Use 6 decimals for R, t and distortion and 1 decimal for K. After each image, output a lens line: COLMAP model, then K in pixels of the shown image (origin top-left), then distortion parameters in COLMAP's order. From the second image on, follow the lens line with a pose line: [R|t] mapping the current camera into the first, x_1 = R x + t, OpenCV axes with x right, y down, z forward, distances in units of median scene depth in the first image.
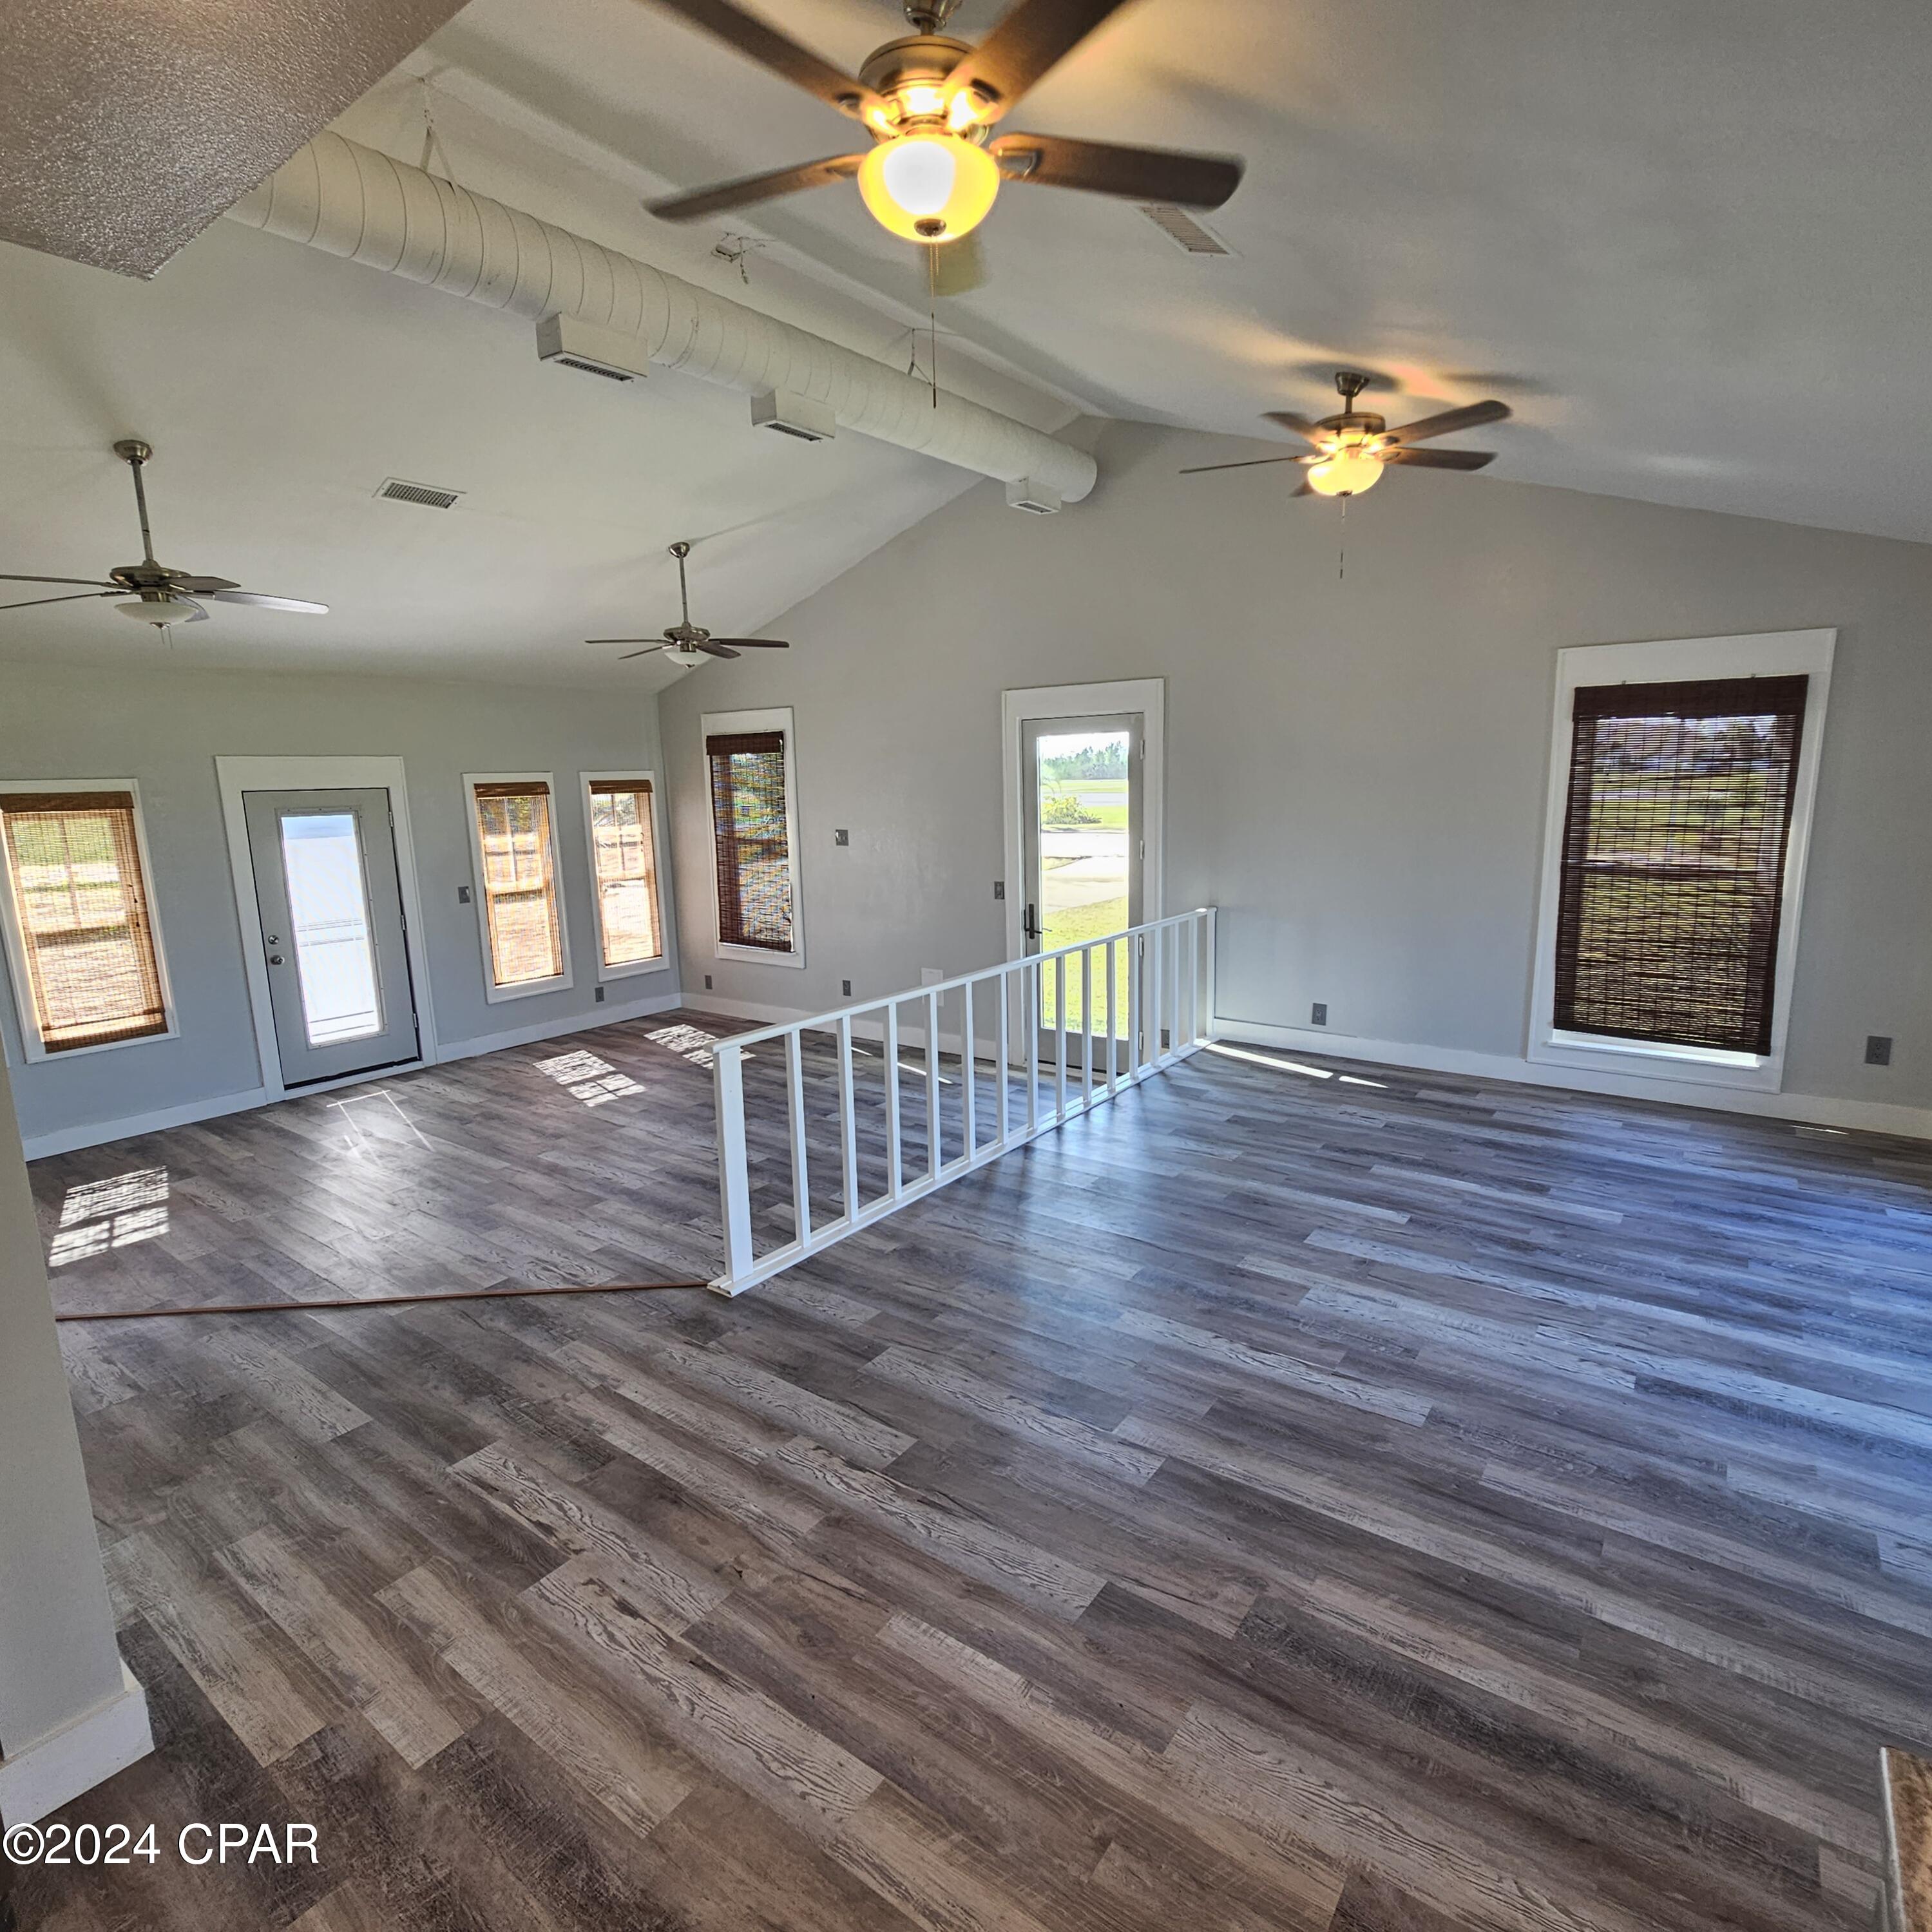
lens RADIAL K [[1059.2, 0, 977.4], [0, 1059.2, 961.4], [0, 0, 1]] dist [-0.002029, -0.000827]
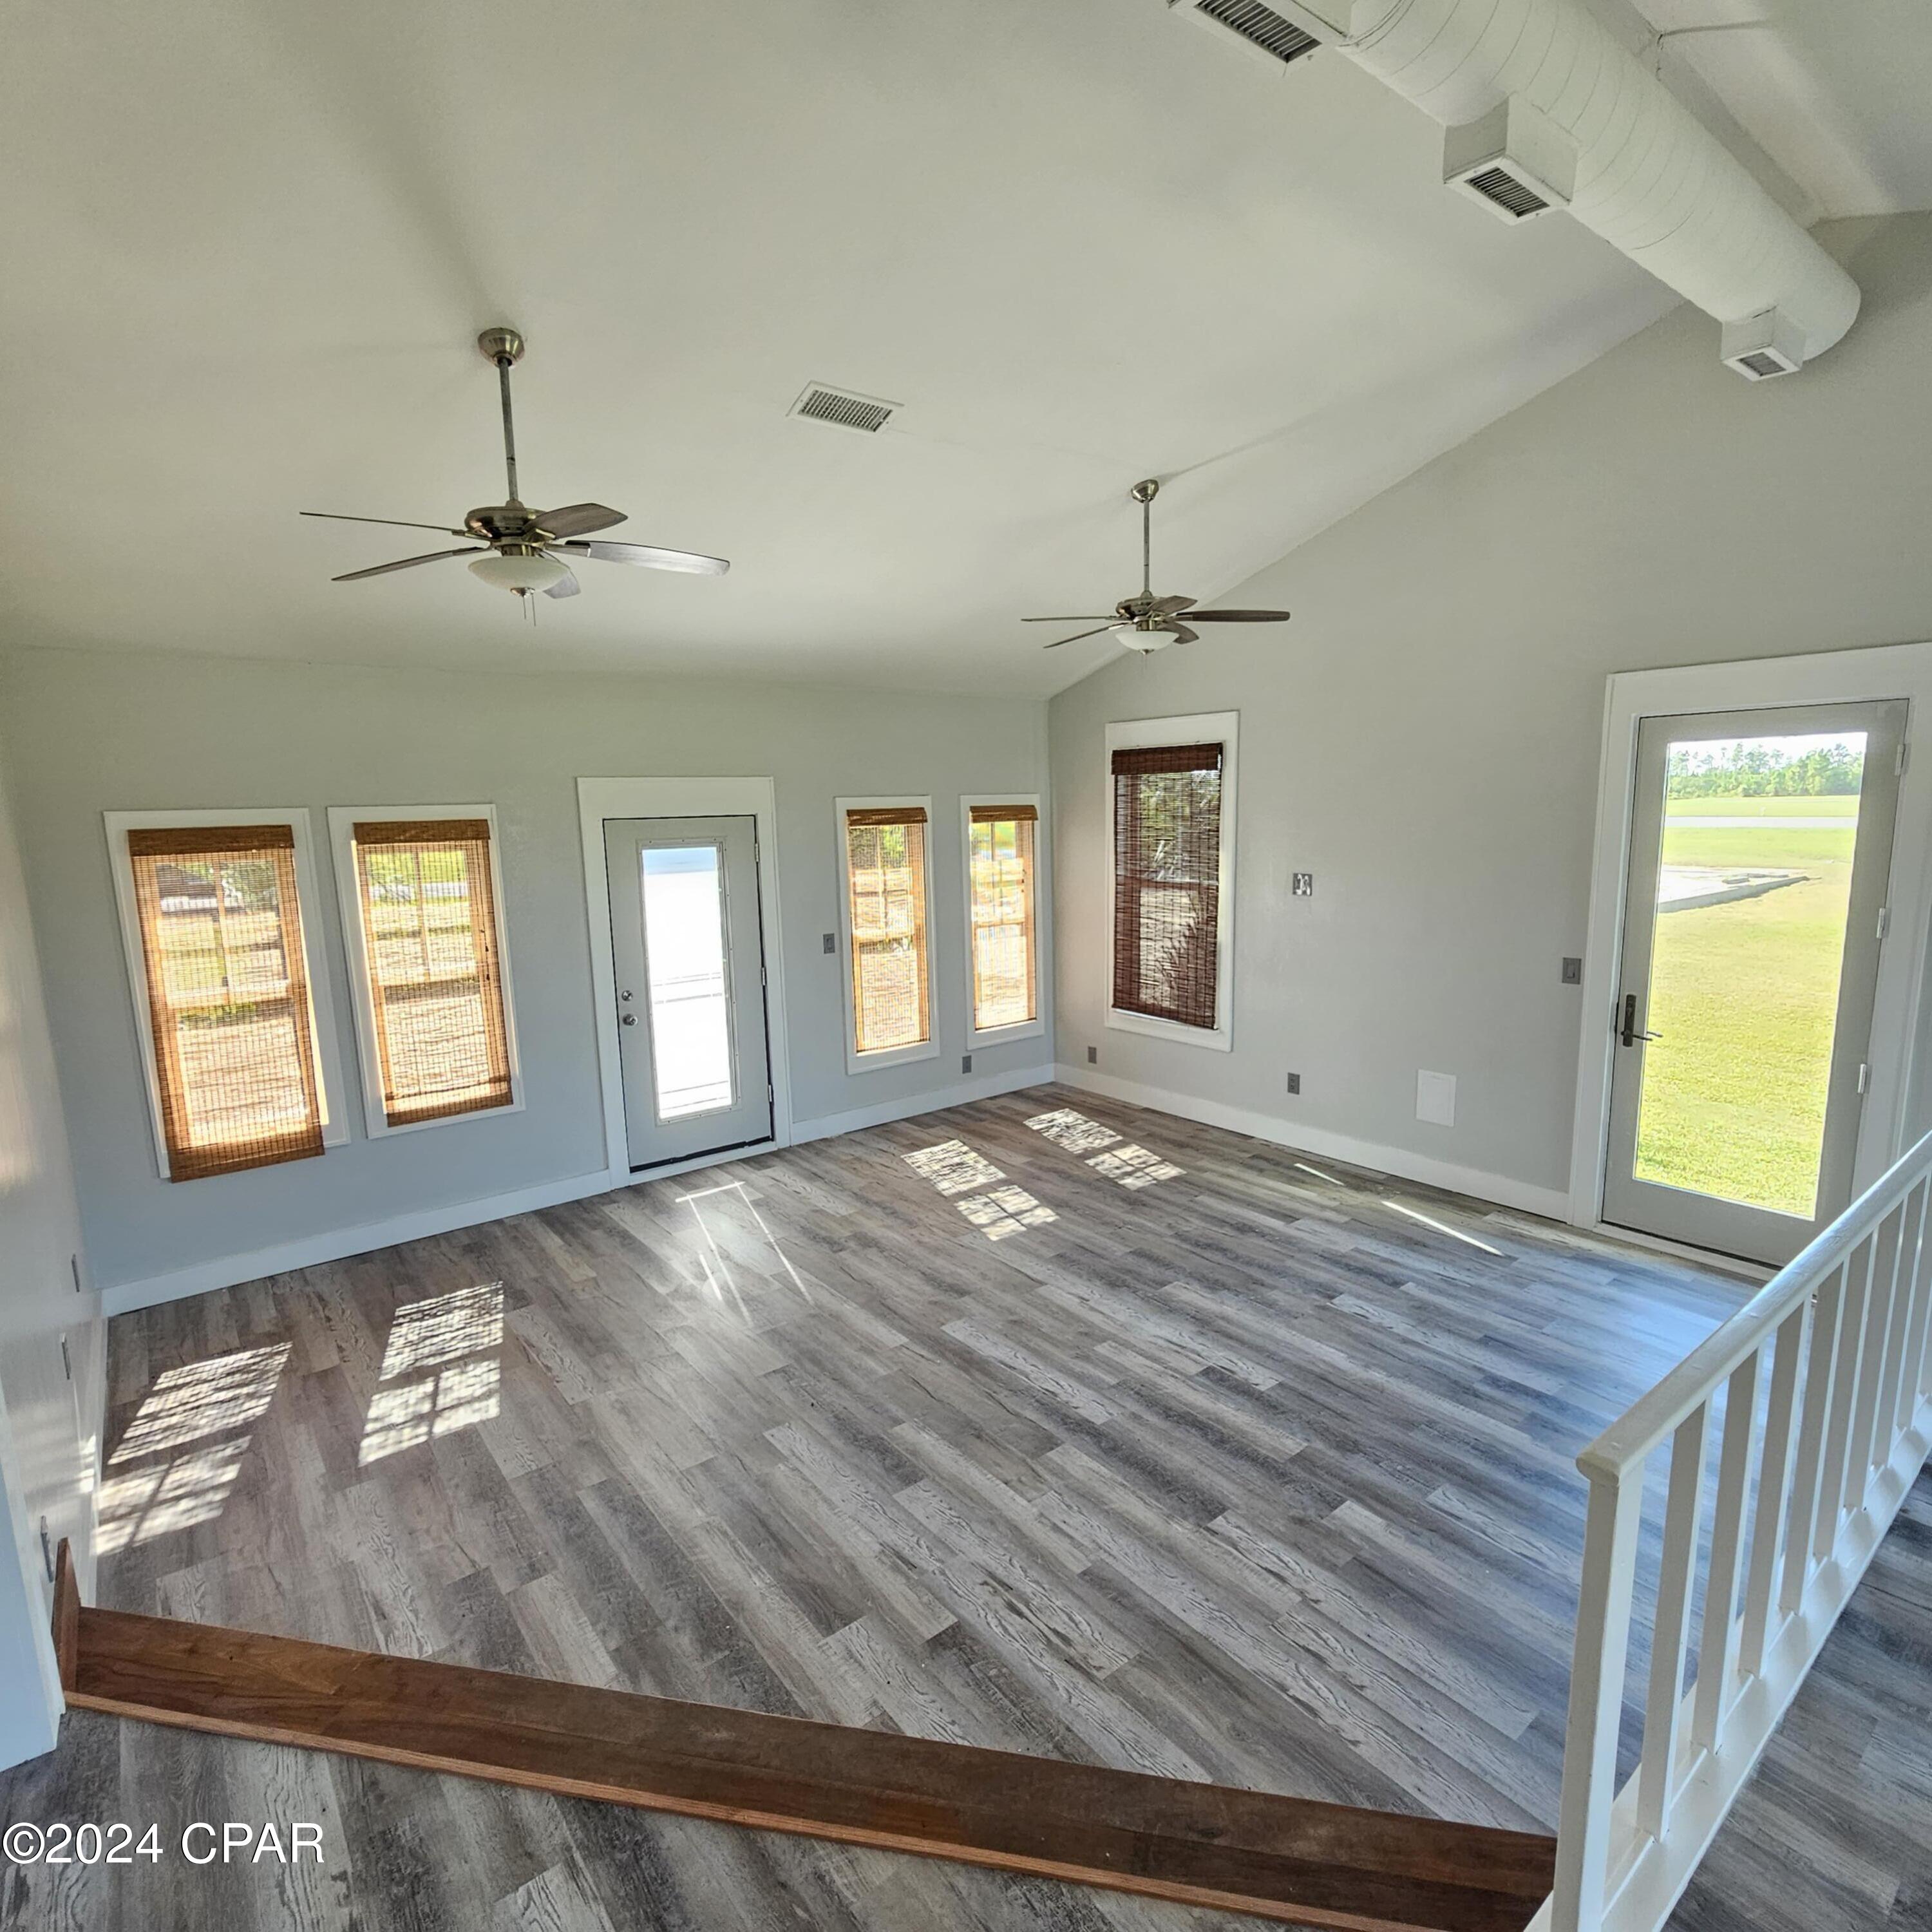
lens RADIAL K [[1059.2, 0, 958.3], [0, 1059.2, 978.1], [0, 0, 1]] dist [-0.002029, -0.000827]
pose [[0.963637, 0.045620, -0.263291, -0.232518], [-0.046796, 0.998903, 0.001808, -0.058123], [0.263084, 0.010579, 0.964715, 0.313721]]
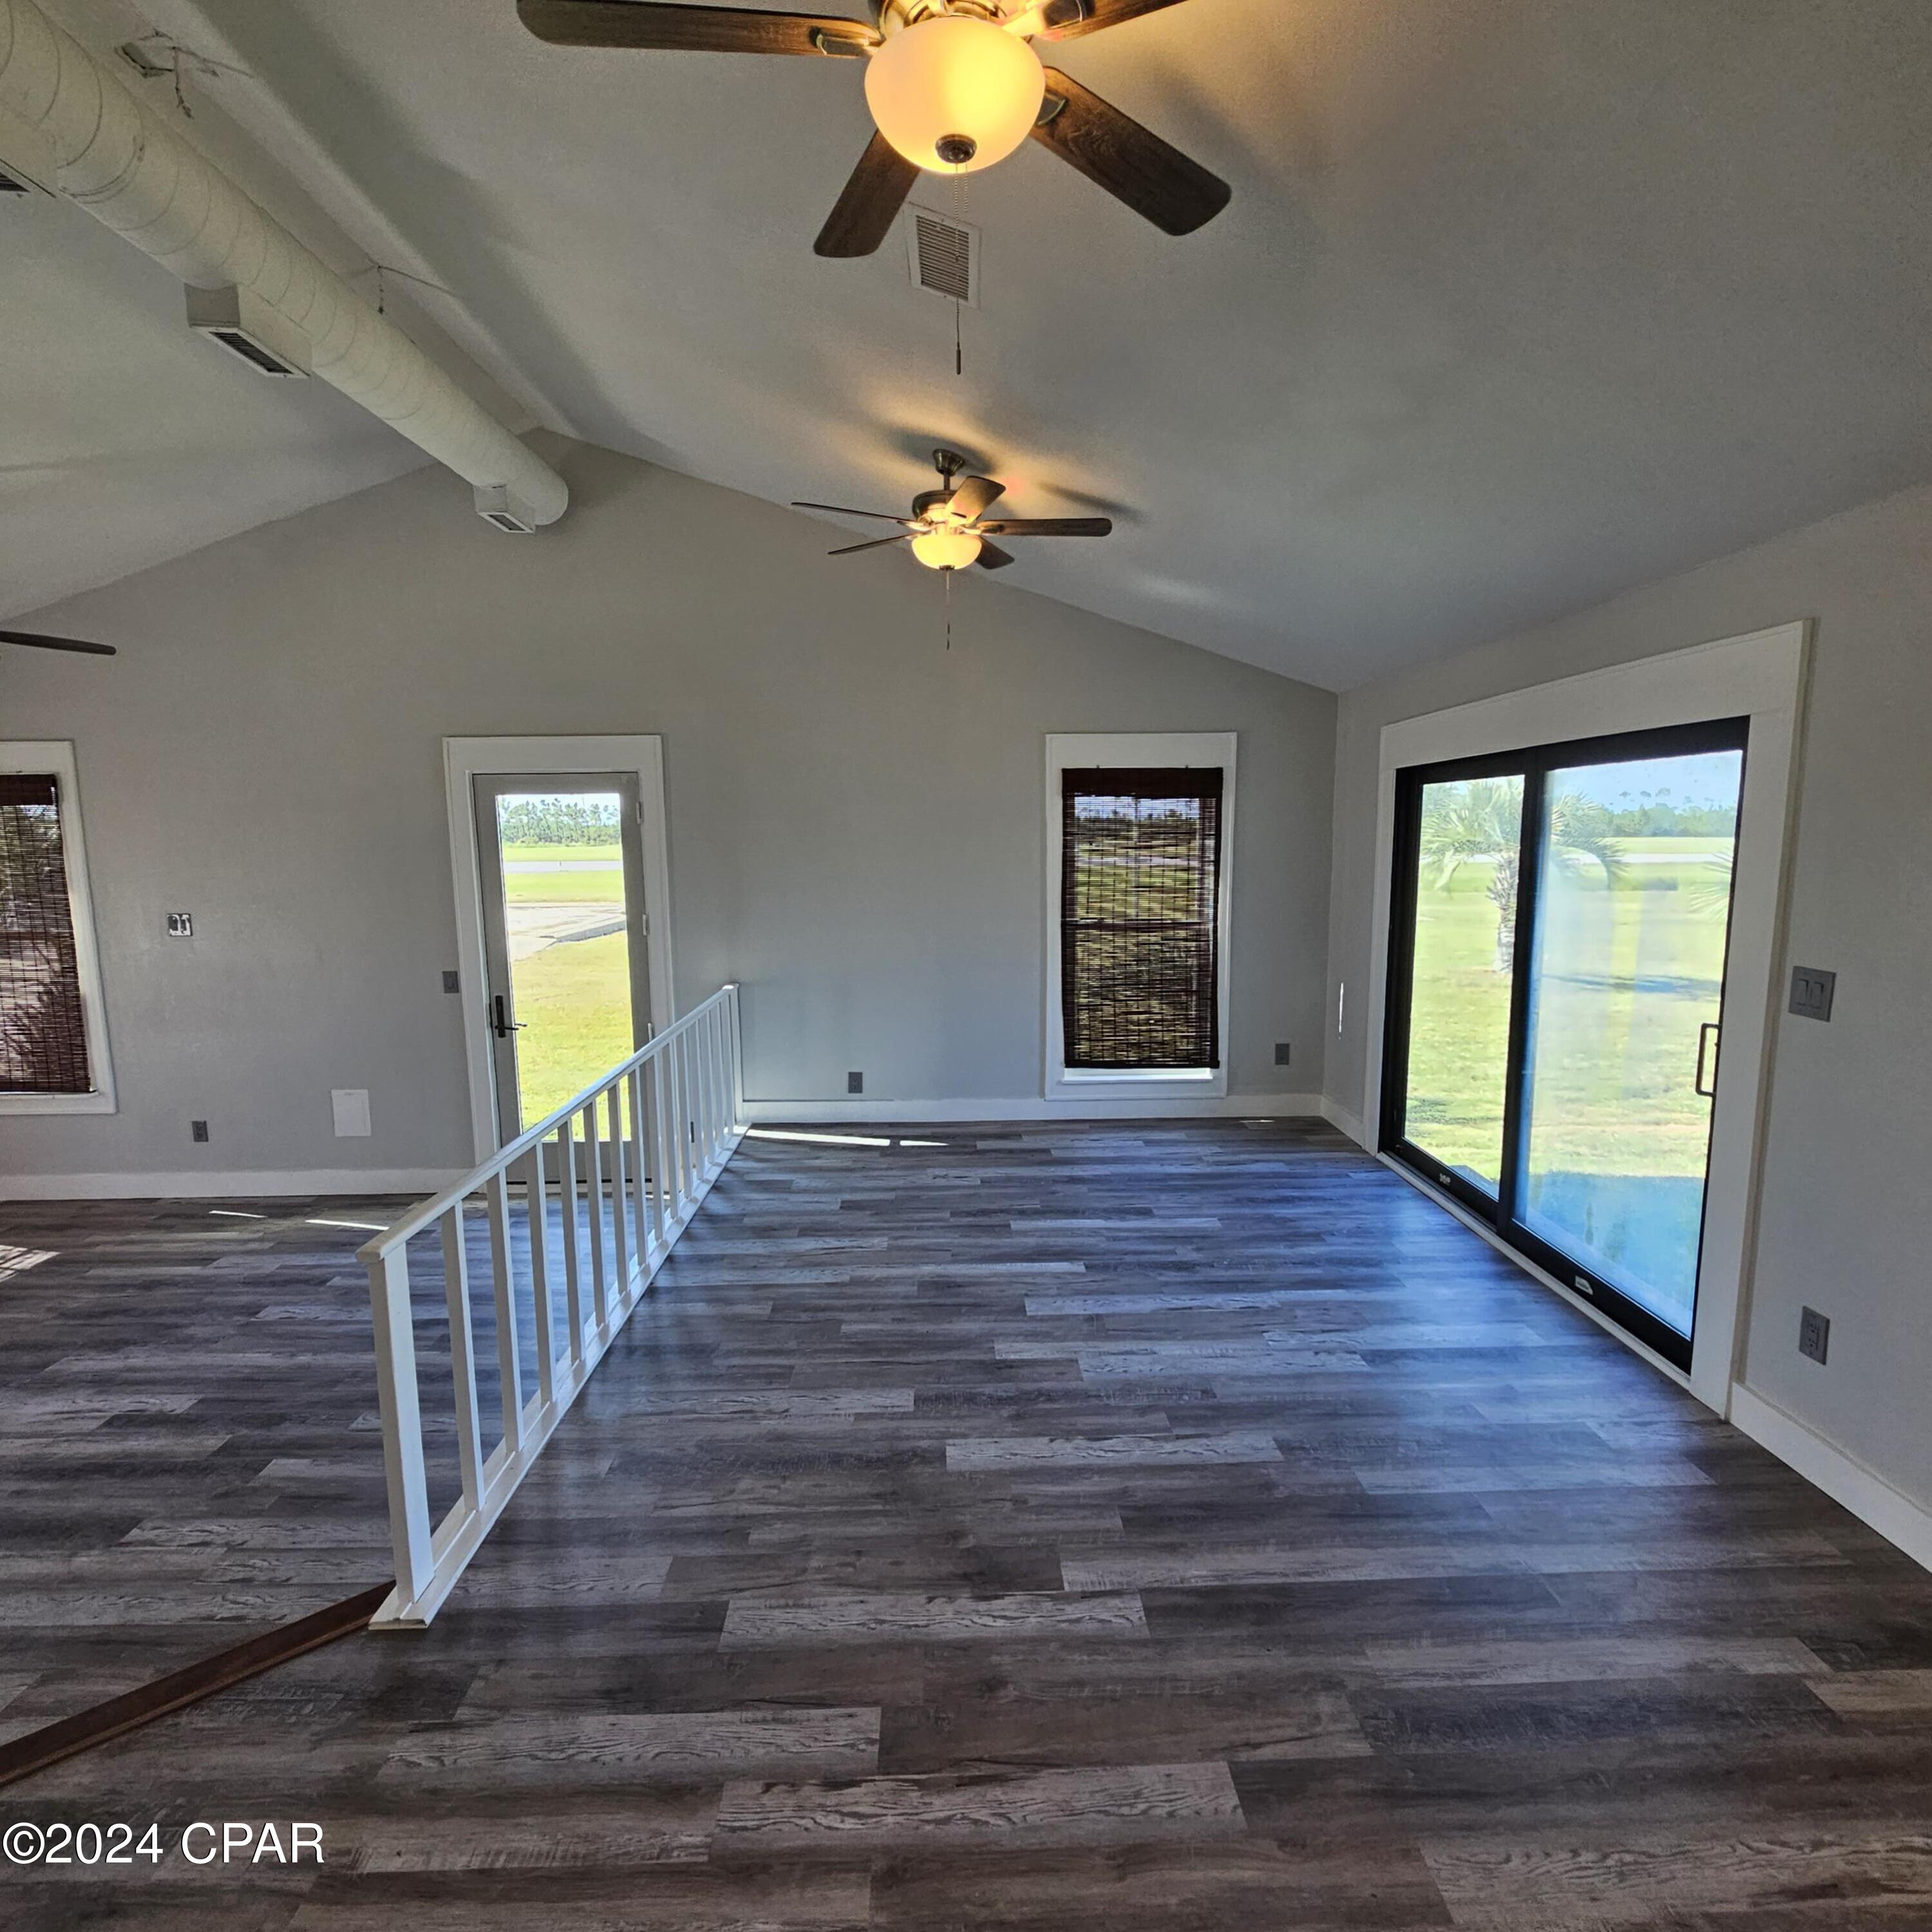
lens RADIAL K [[1059.2, 0, 968.7], [0, 1059.2, 975.8], [0, 0, 1]] dist [-0.002029, -0.000827]
pose [[0.792740, -0.068196, 0.605734, -0.202317], [0.098913, 0.994943, -0.017435, -0.023368], [-0.601482, 0.073736, 0.795477, 0.150513]]
